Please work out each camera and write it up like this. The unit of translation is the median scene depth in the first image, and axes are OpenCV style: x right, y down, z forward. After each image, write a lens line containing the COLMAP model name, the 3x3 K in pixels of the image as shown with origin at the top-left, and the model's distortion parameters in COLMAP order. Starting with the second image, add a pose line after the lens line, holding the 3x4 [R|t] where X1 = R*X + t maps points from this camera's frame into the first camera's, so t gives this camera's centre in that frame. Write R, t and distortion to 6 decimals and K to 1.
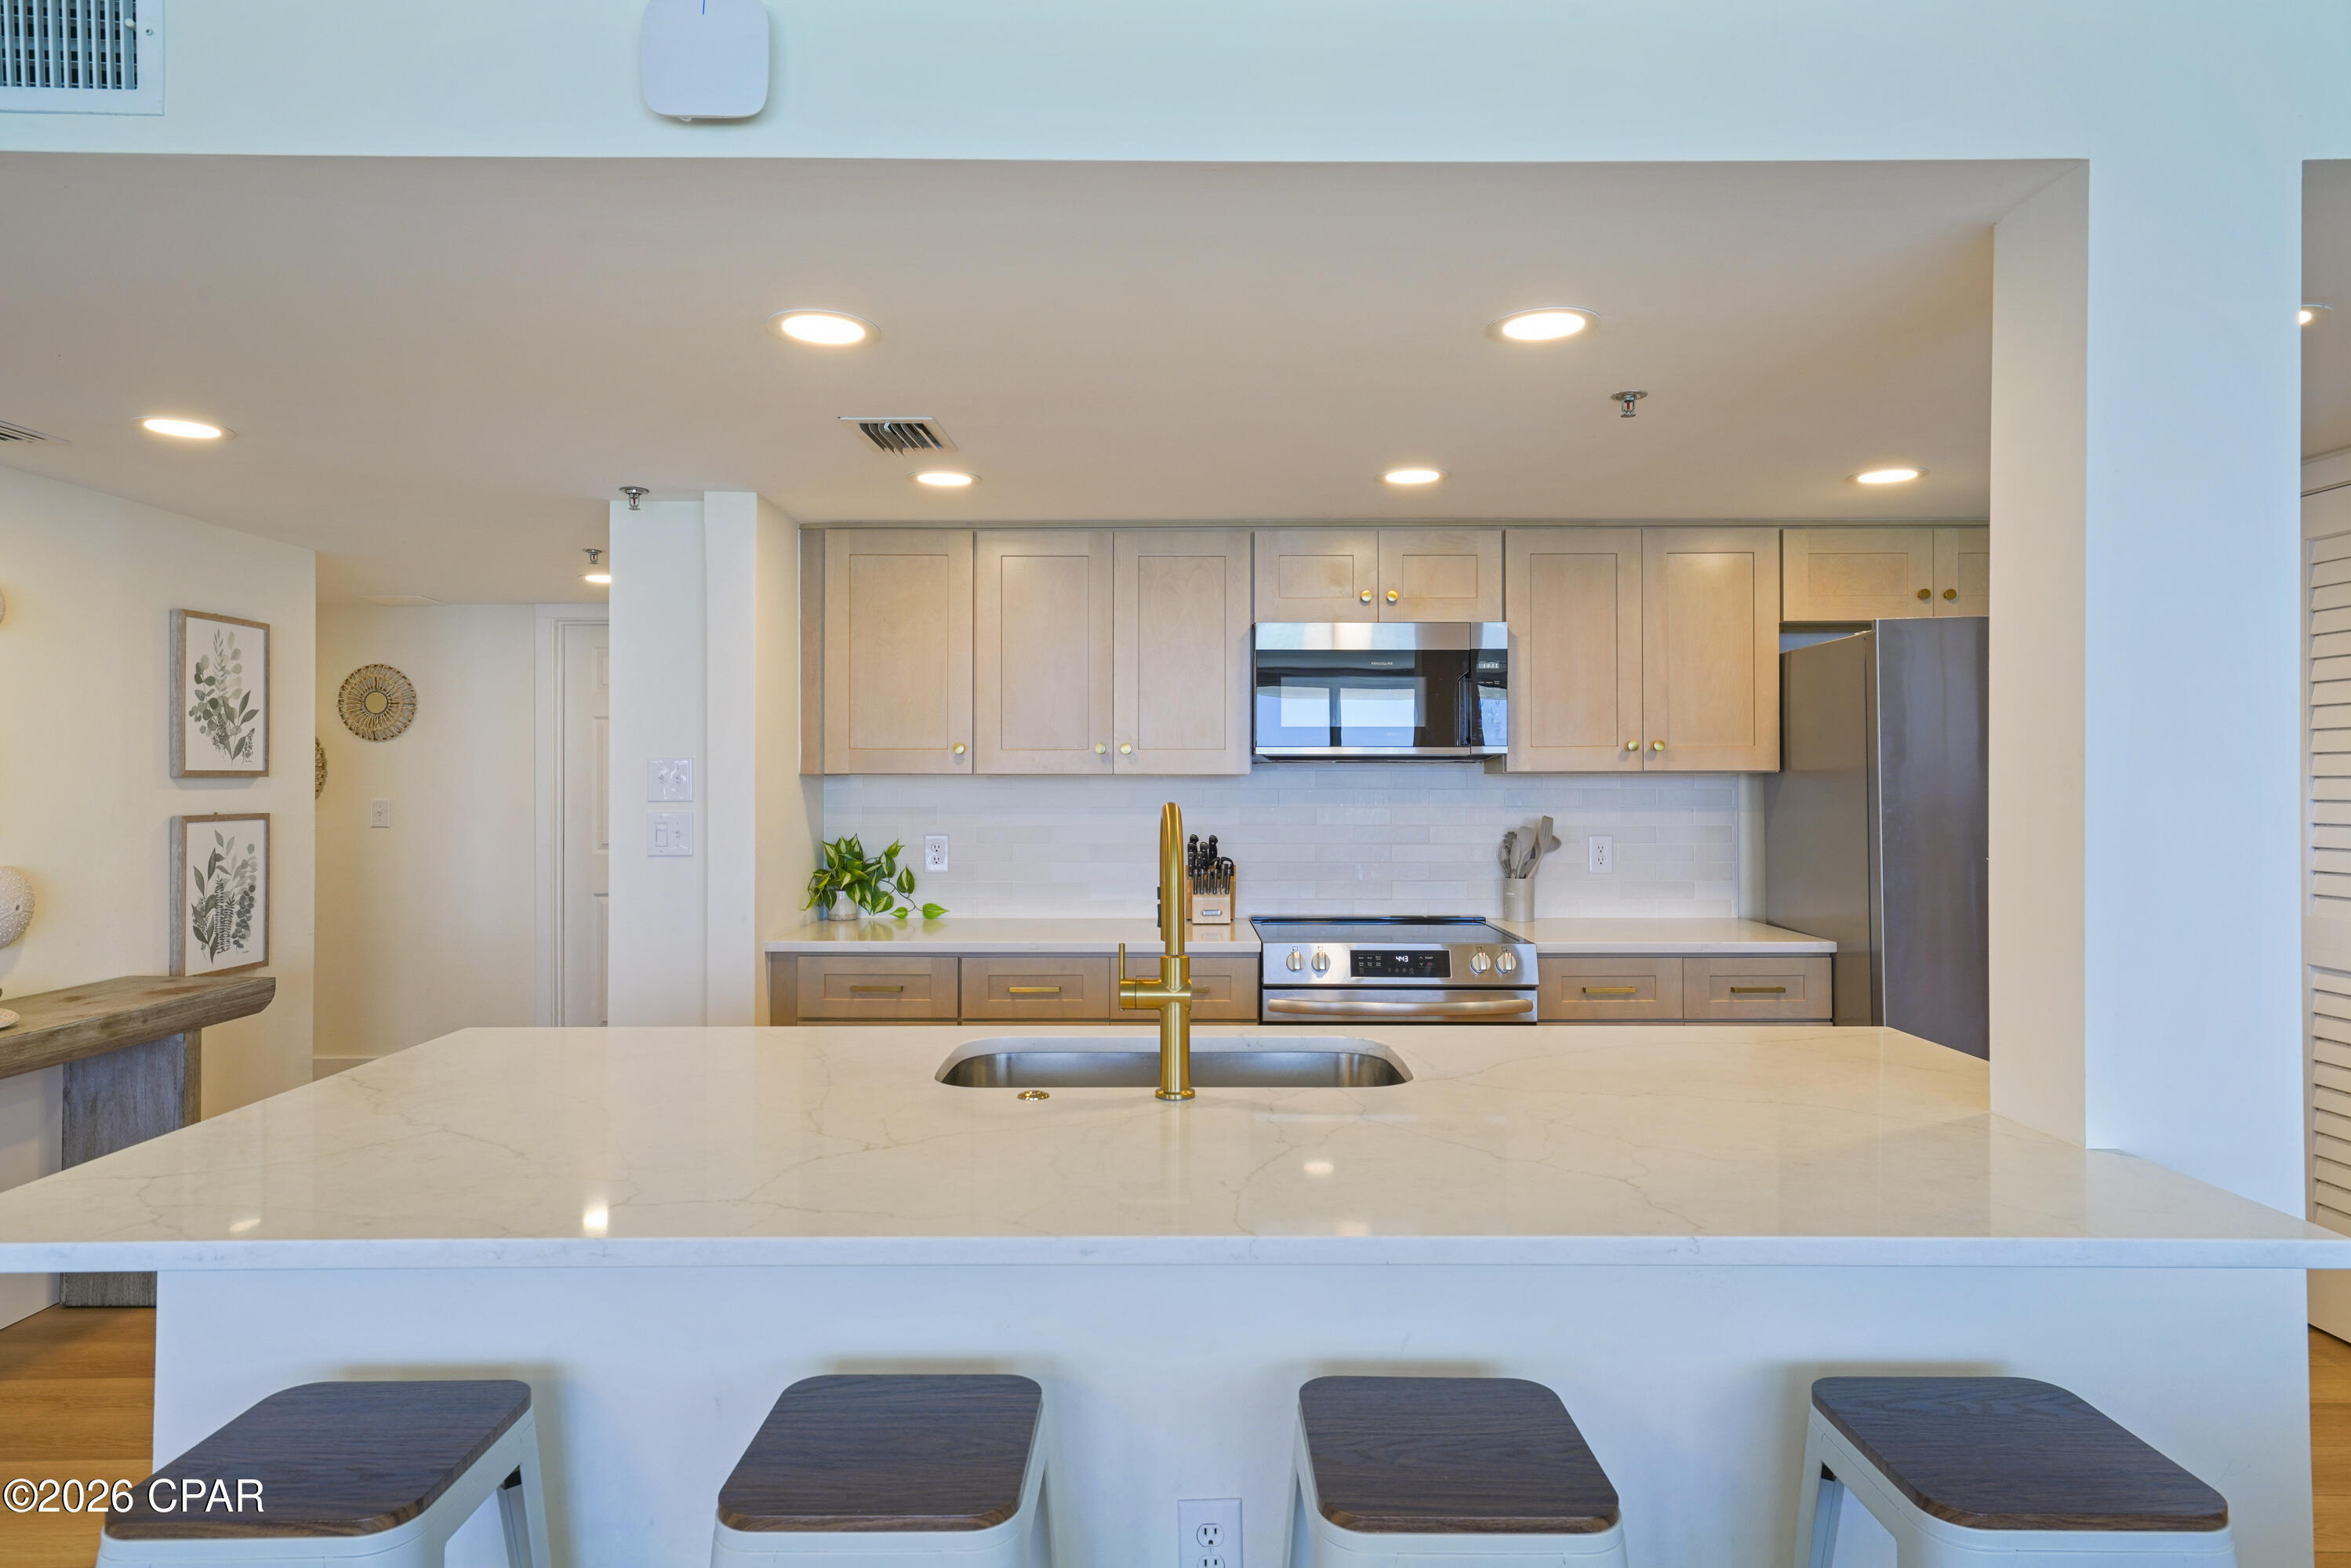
lens RADIAL K [[1362.3, 0, 1176.1], [0, 1362.3, 777.2], [0, 0, 1]] dist [0.019658, 0.000953]
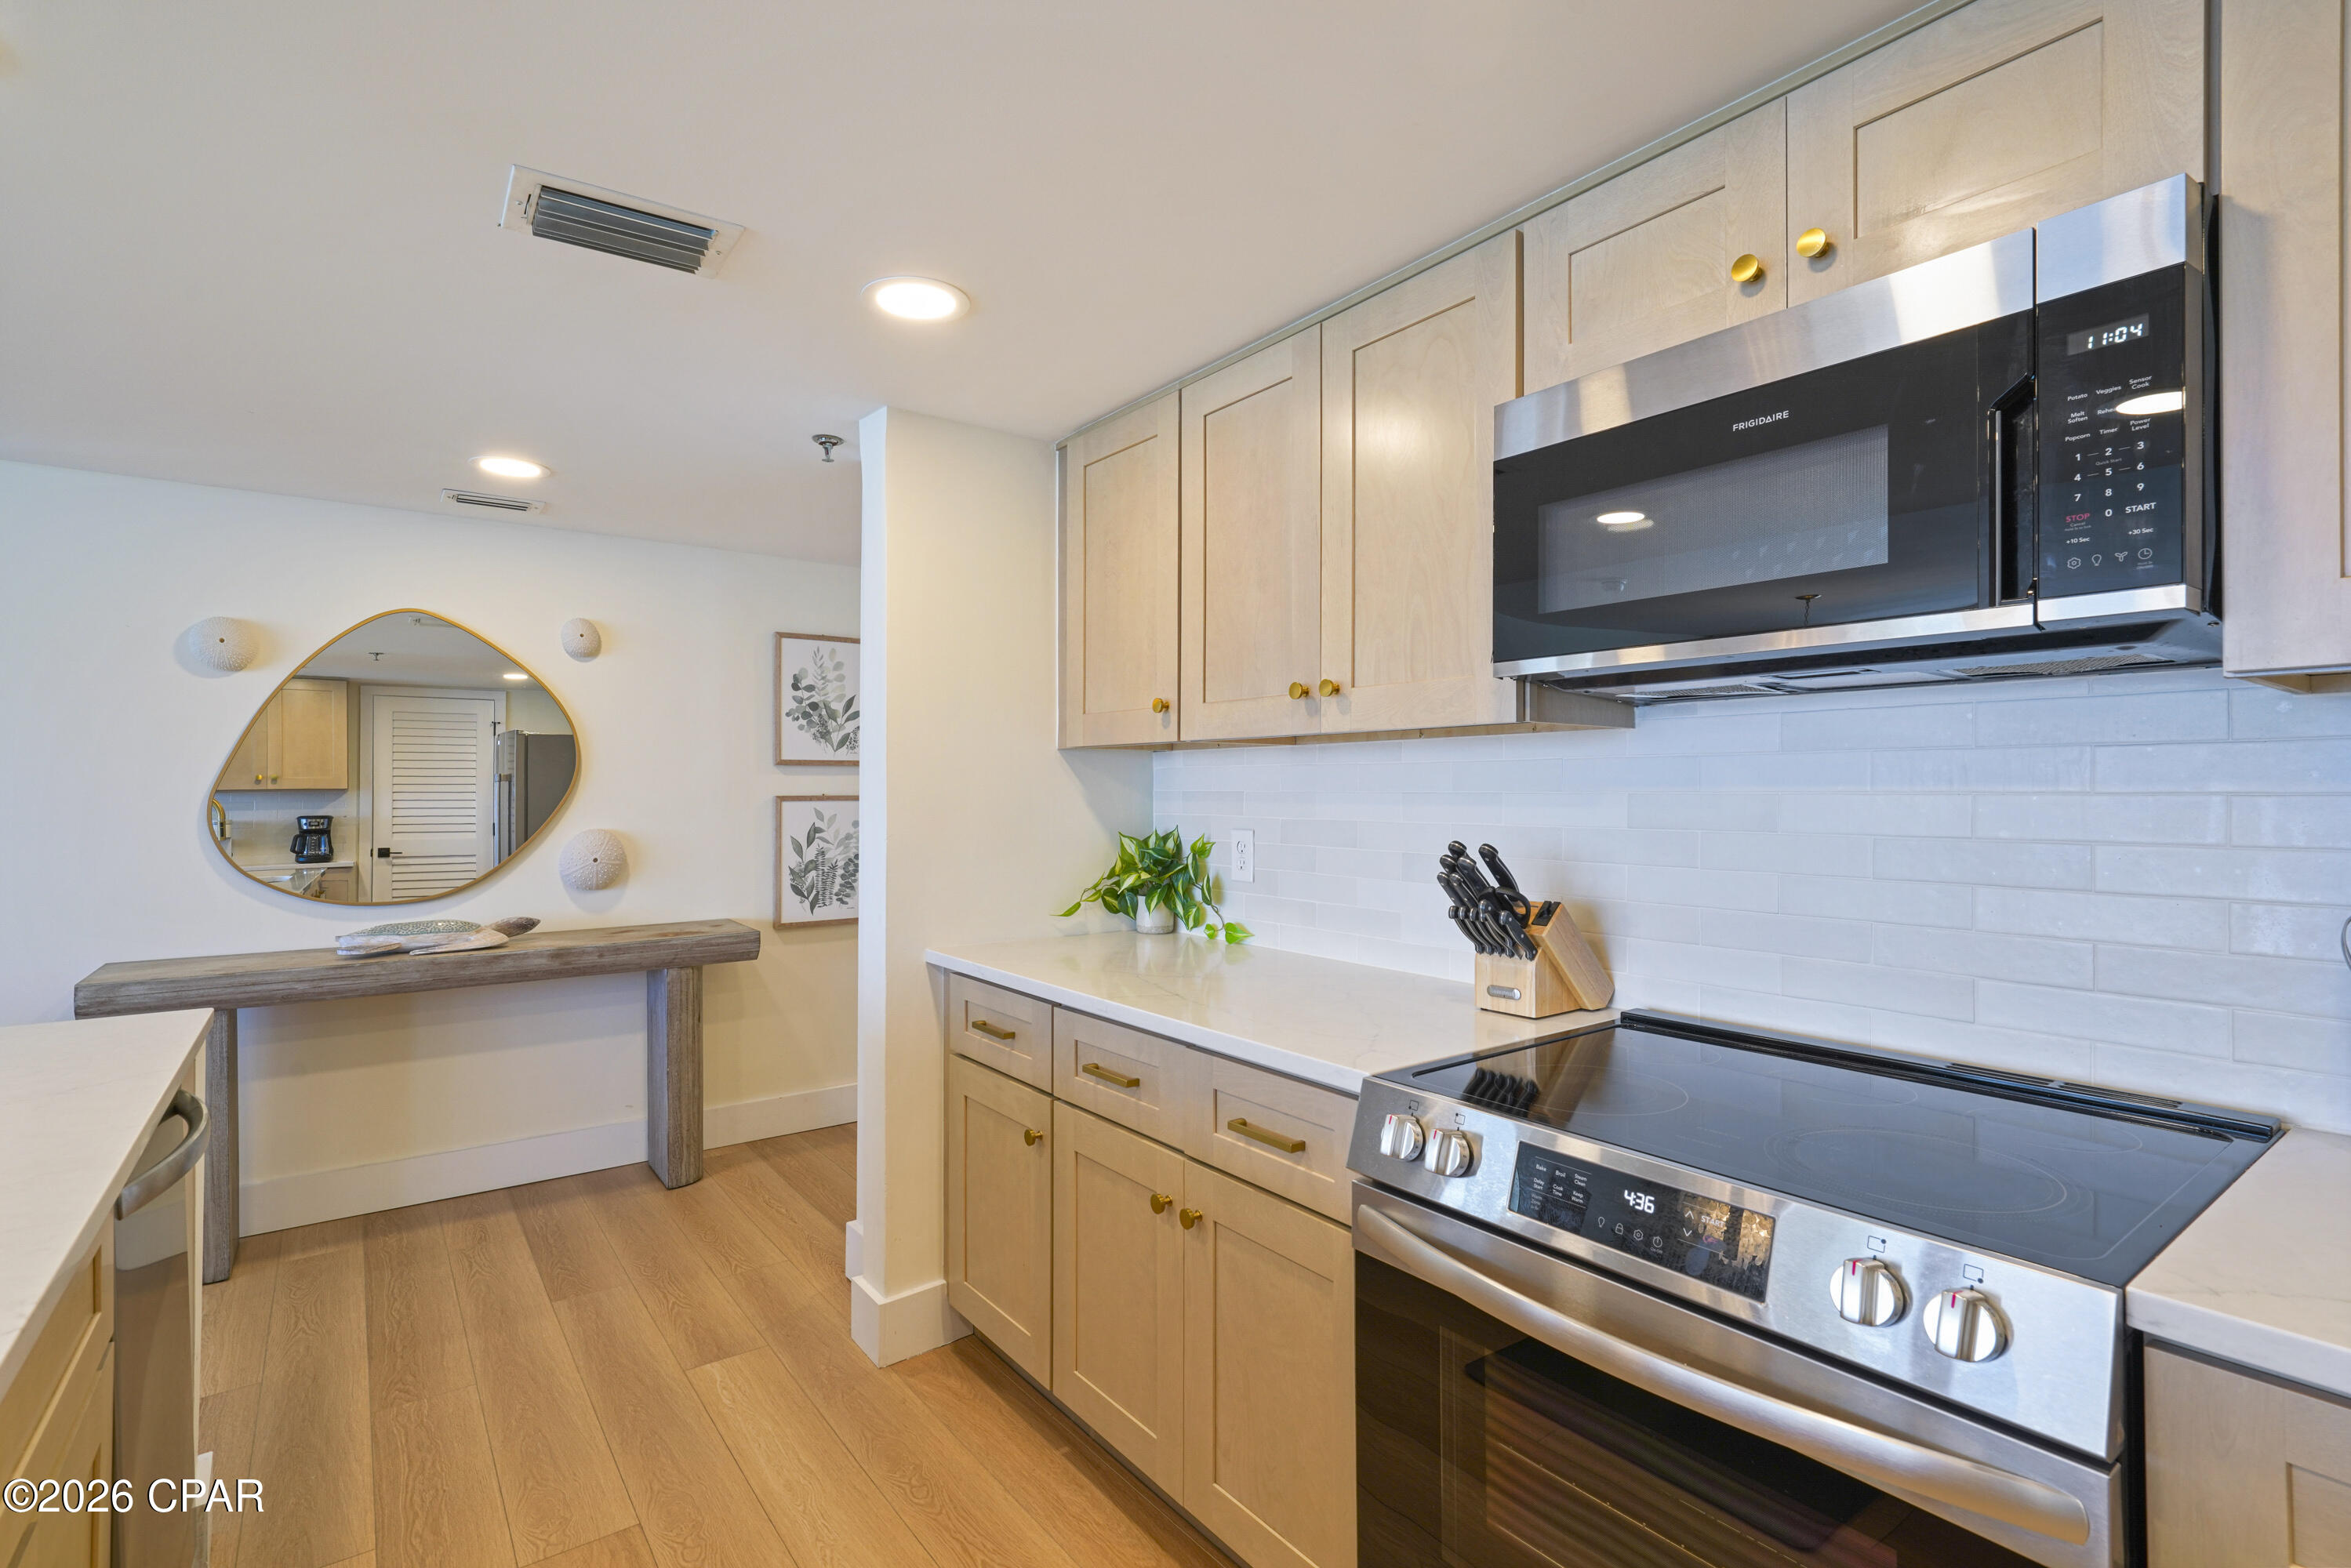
lens RADIAL K [[1102.7, 0, 1178.4], [0, 1102.7, 781.6], [0, 0, 1]] dist [-0.002061, -0.000026]
pose [[0.600353, -0.006178, -0.799712, 0.294813], [0.003166, 0.999981, -0.005349, 0.020909], [0.799729, 0.000679, 0.600361, 0.659424]]
